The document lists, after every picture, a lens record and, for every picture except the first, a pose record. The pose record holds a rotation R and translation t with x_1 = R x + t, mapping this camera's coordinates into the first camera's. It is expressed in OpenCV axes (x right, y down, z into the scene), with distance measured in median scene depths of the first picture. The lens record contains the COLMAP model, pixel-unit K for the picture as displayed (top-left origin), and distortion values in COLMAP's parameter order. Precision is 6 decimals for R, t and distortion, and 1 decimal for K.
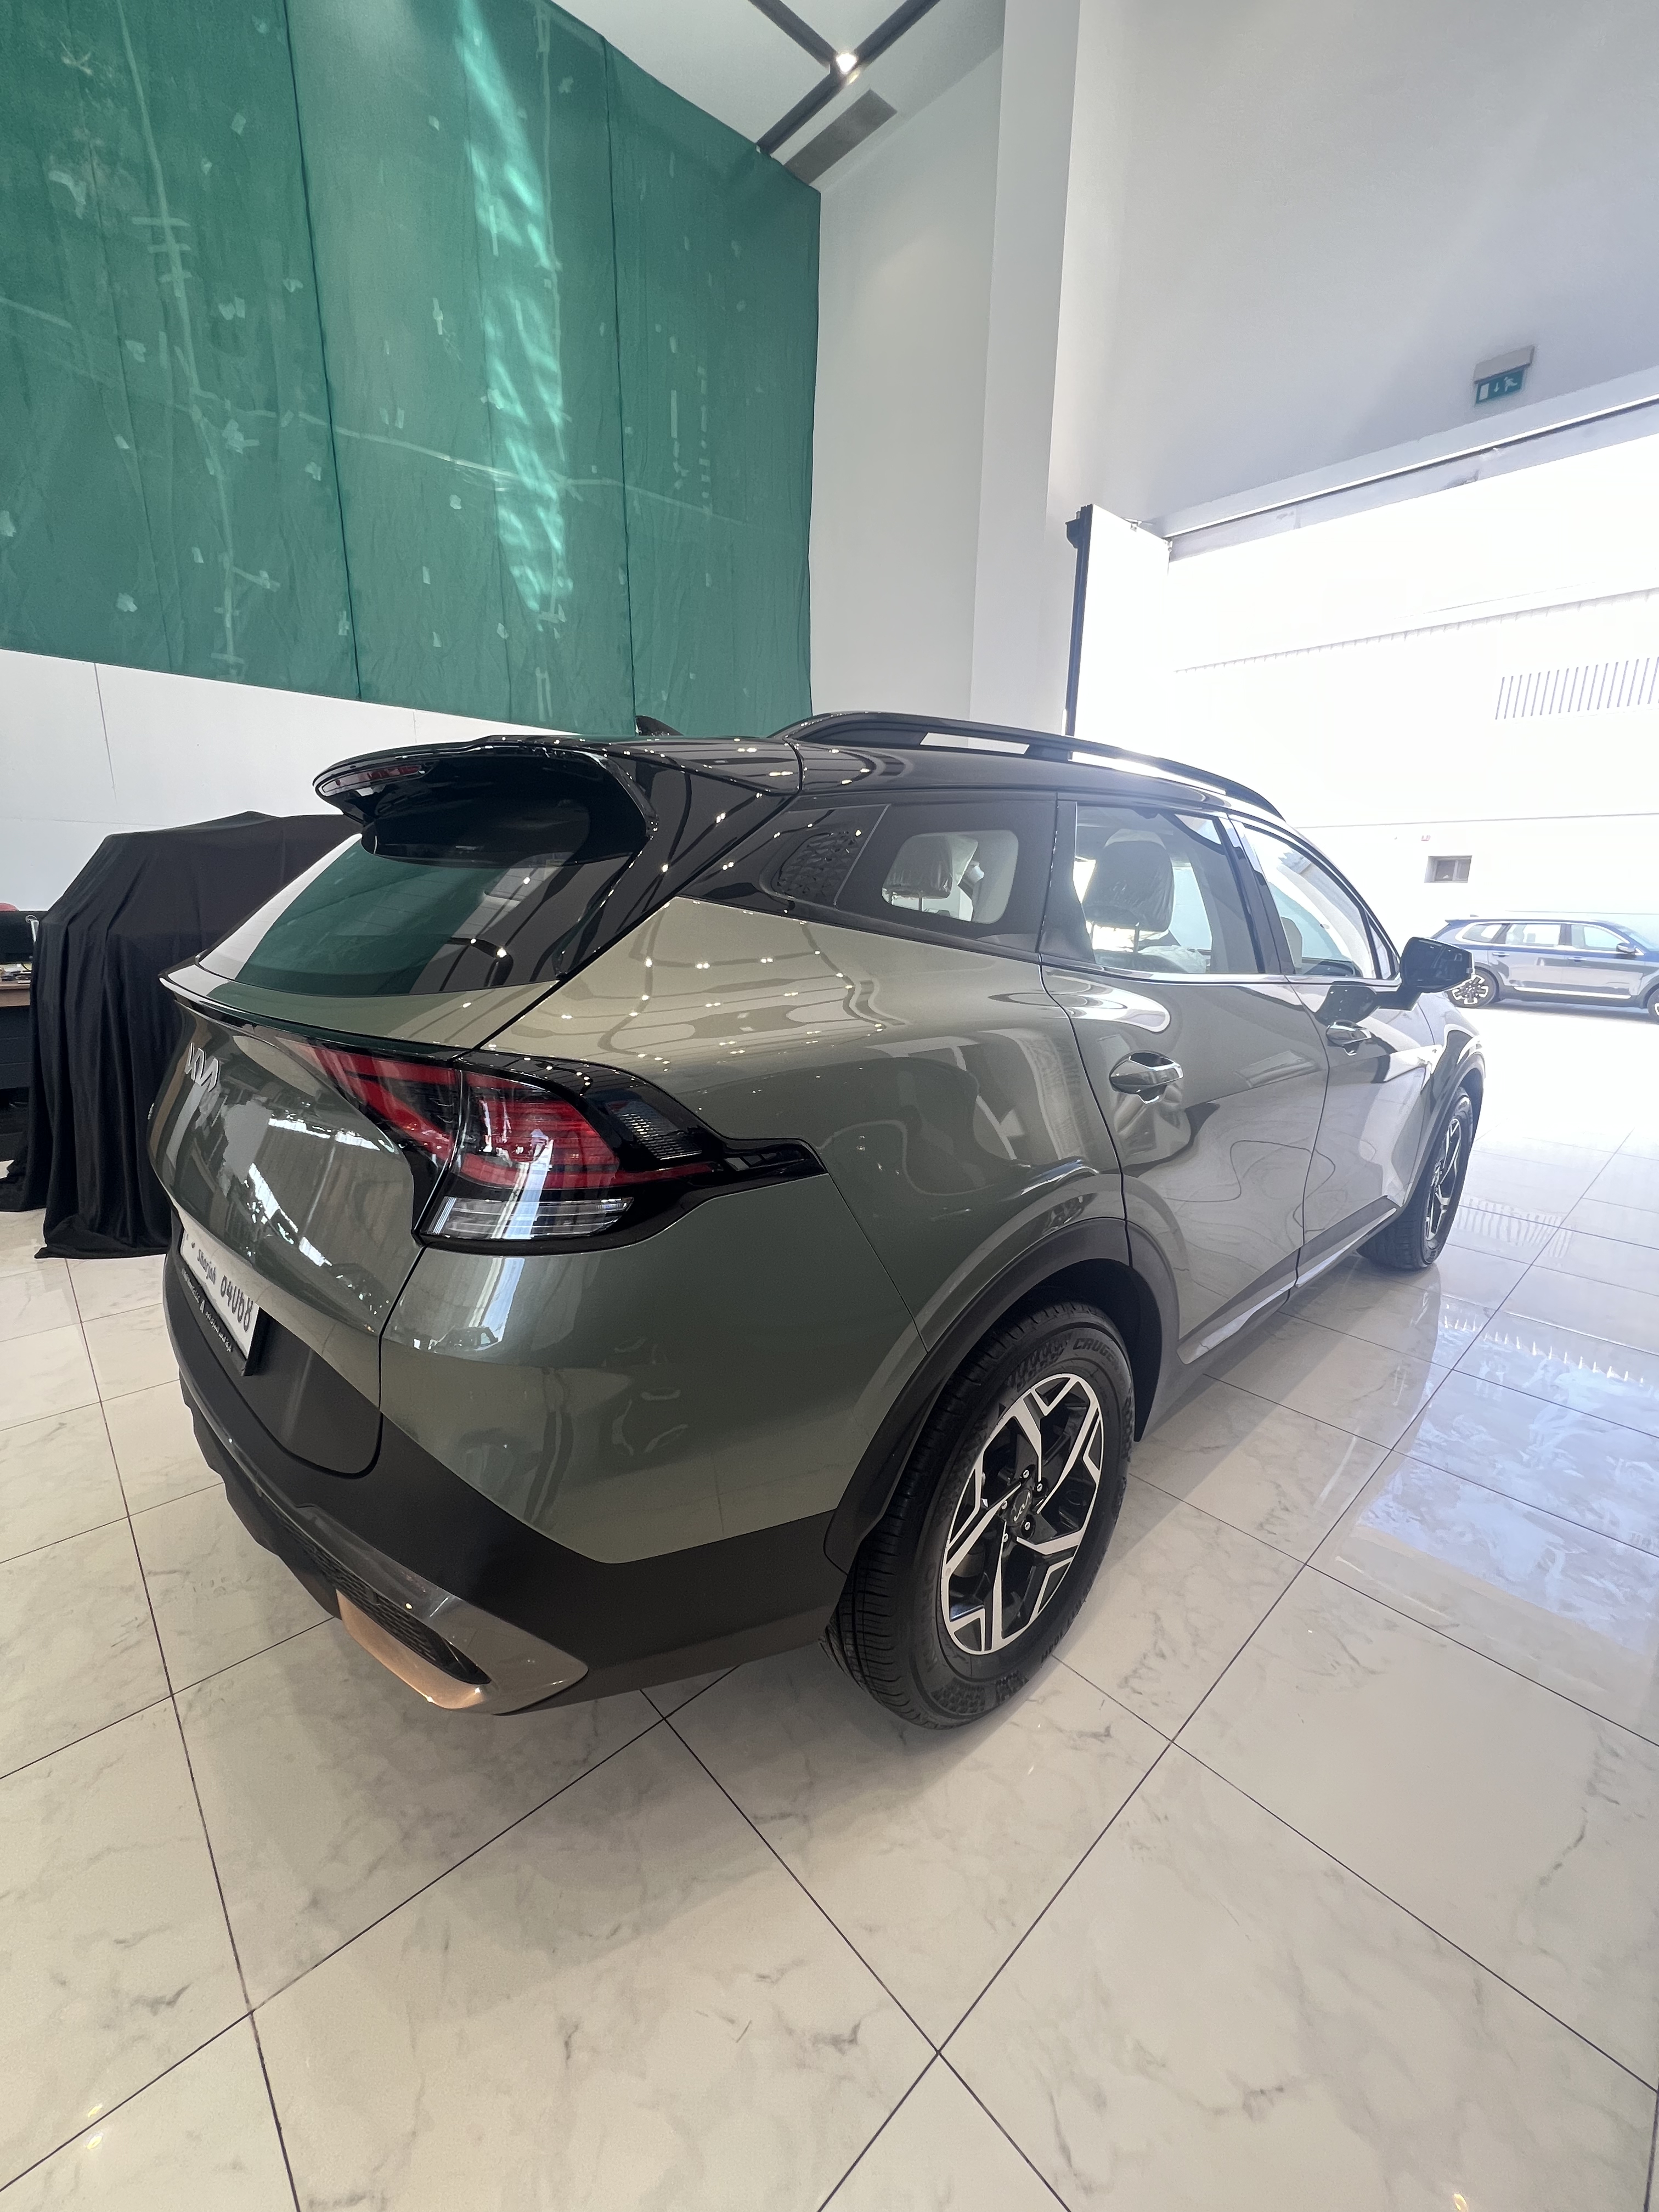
lens RADIAL K [[886.4, 0, 843.7], [0, 886.4, 1110.3], [0, 0, 1]] dist [0.000239, -0.000838]
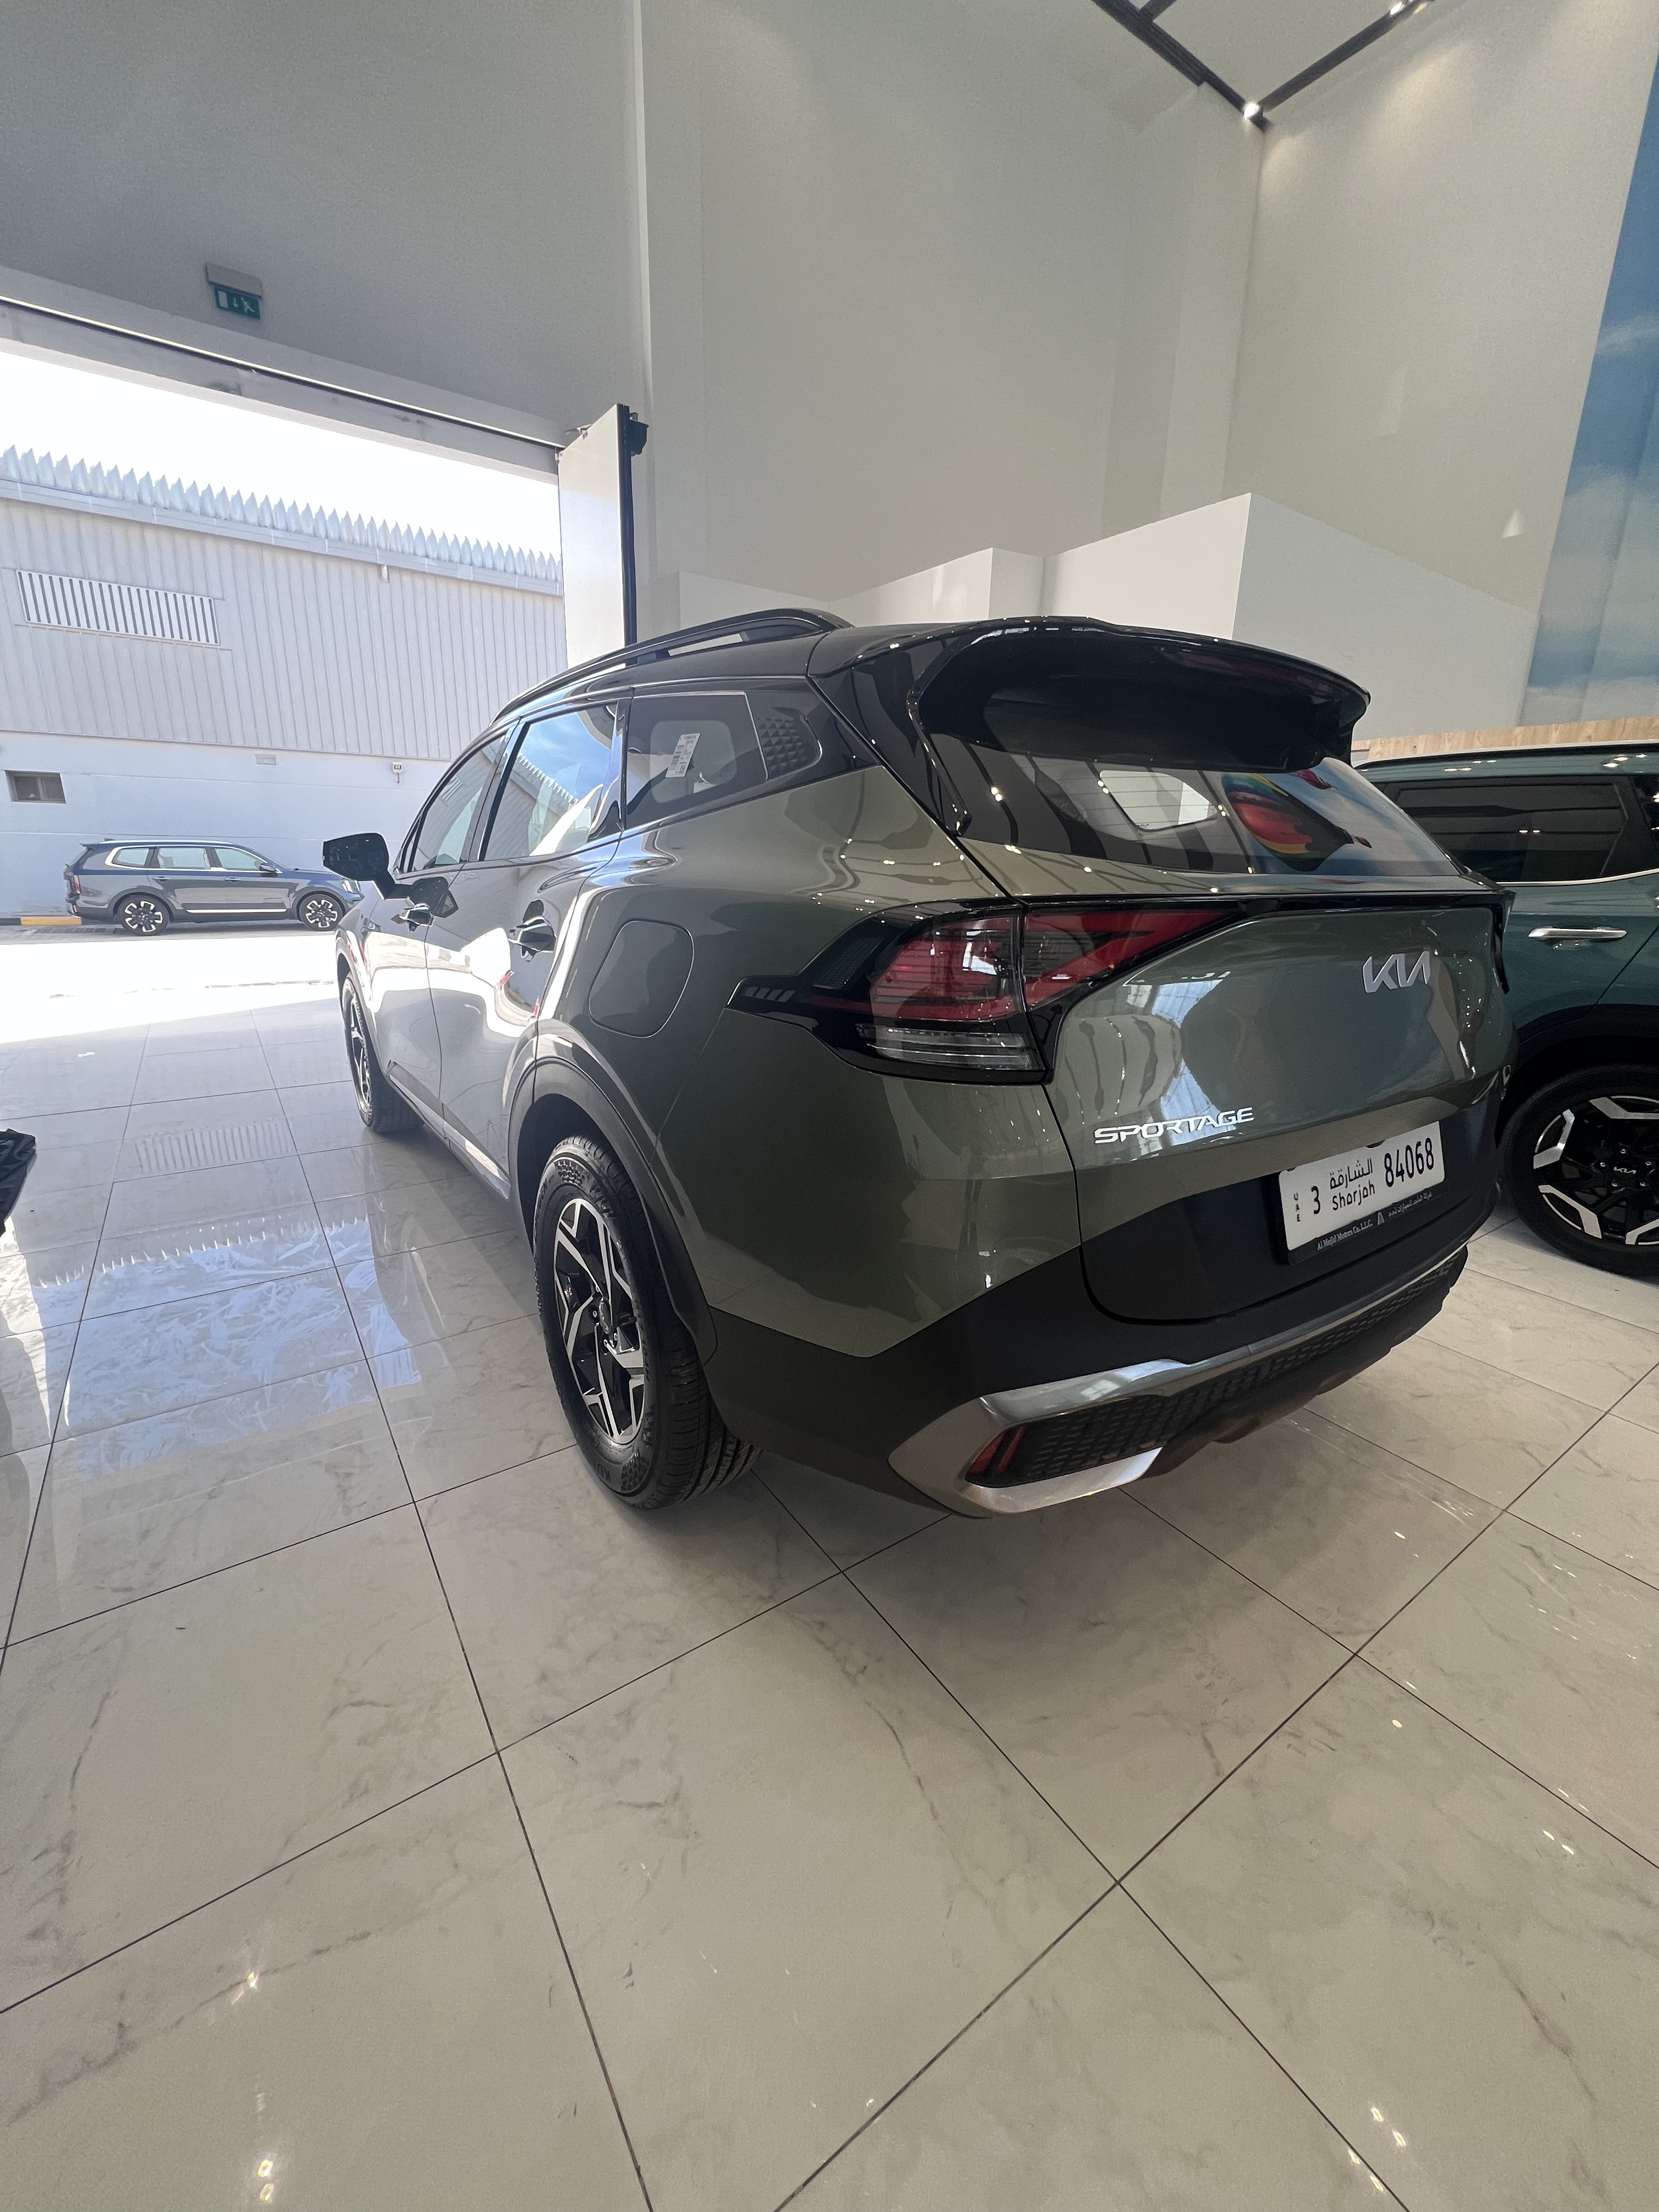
lens RADIAL K [[886.4, 0, 789.0], [0, 886.4, 1118.9], [0, 0, 1]] dist [0.000239, -0.000838]
pose [[0.174606, -0.299491, 0.937986, -0.175105], [0.216040, 0.941060, 0.260256, -0.029667], [-0.960645, 0.157200, 0.229017, 0.140512]]
